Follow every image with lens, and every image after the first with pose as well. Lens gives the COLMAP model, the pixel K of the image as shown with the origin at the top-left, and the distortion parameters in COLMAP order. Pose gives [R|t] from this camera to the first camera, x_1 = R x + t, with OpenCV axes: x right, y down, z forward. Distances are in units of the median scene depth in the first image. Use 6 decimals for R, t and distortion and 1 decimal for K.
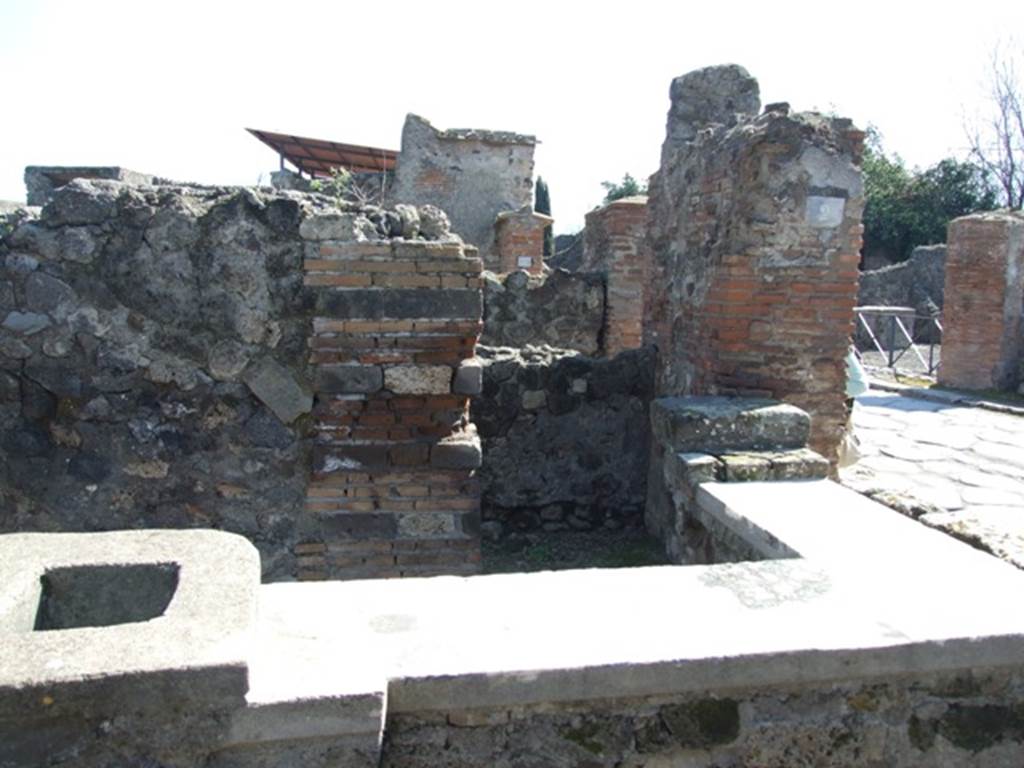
lens RADIAL K [[822.4, 0, 511.5], [0, 822.4, 356.5], [0, 0, 1]] dist [-0.064841, 0.048665]
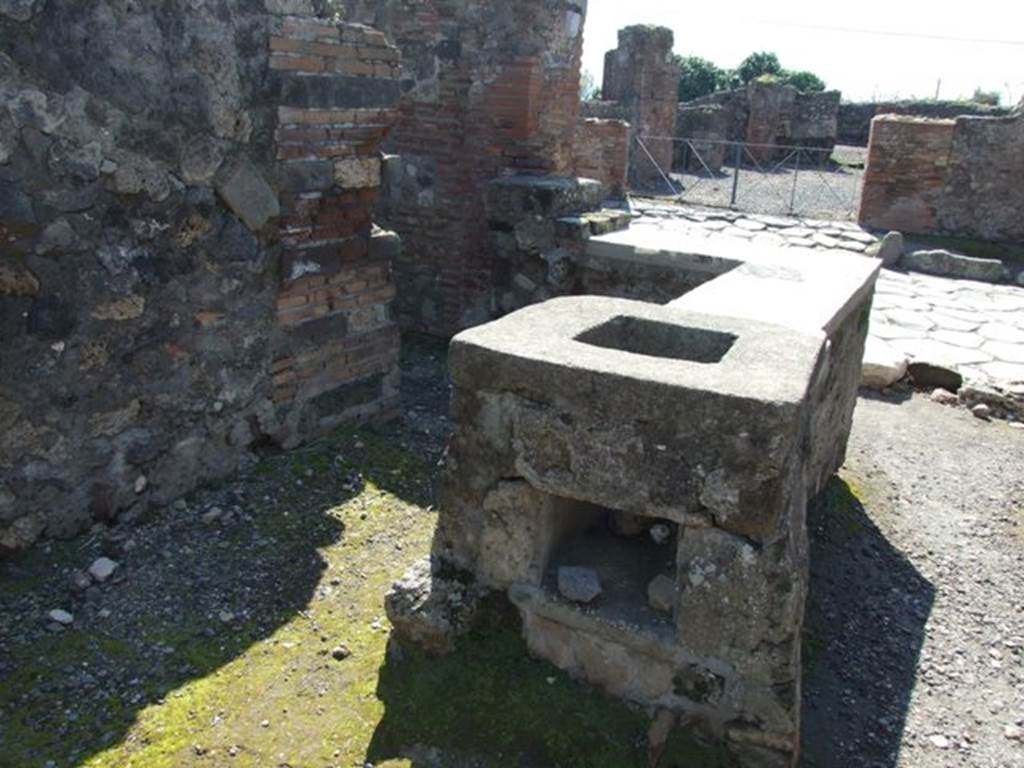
lens RADIAL K [[822.4, 0, 511.5], [0, 822.4, 356.5], [0, 0, 1]] dist [-0.064841, 0.048665]
pose [[0.642989, -0.216534, 0.734628, -0.787867], [0.048474, 0.968783, 0.243125, 0.012467], [-0.764340, -0.120716, 0.633413, 0.219419]]
